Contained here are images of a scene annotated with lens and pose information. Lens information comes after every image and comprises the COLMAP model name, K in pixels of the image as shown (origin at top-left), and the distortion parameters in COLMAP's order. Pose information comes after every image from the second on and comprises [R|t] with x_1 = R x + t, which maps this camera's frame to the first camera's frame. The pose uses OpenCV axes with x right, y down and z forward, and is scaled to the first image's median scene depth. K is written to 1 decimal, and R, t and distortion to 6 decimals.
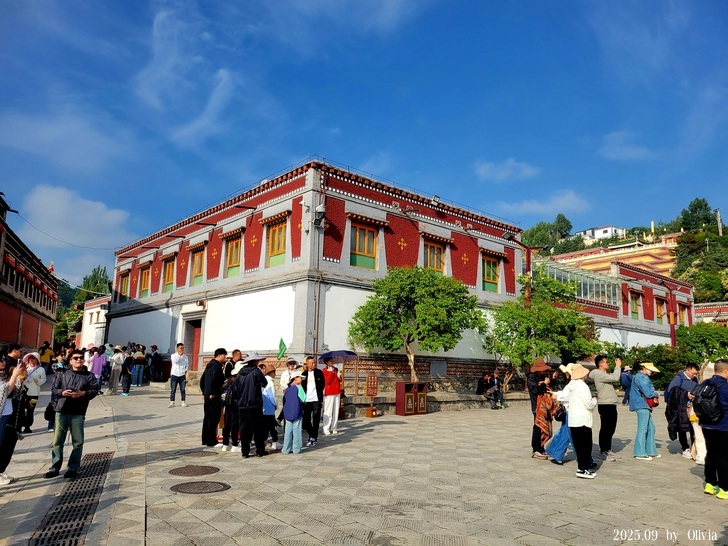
lens RADIAL K [[543.5, 0, 362.8], [0, 543.5, 286.9], [0, 0, 1]] dist [0.041046, -0.002418]
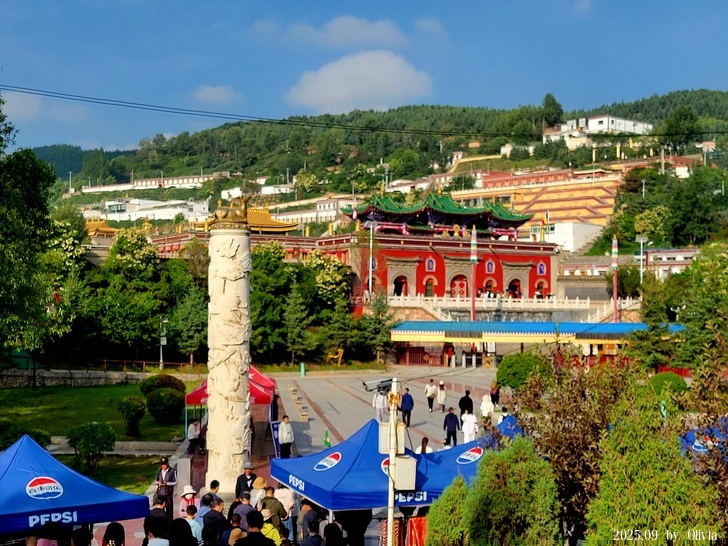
lens RADIAL K [[1137.2, 0, 364.0], [0, 1137.2, 273.0], [0, 0, 1]] dist [0.041465, -0.016346]
pose [[0.989354, -0.001823, 0.145518, -1.283274], [-0.017390, 0.991276, 0.130647, -0.860157], [-0.144487, -0.131787, 0.980692, -5.540136]]
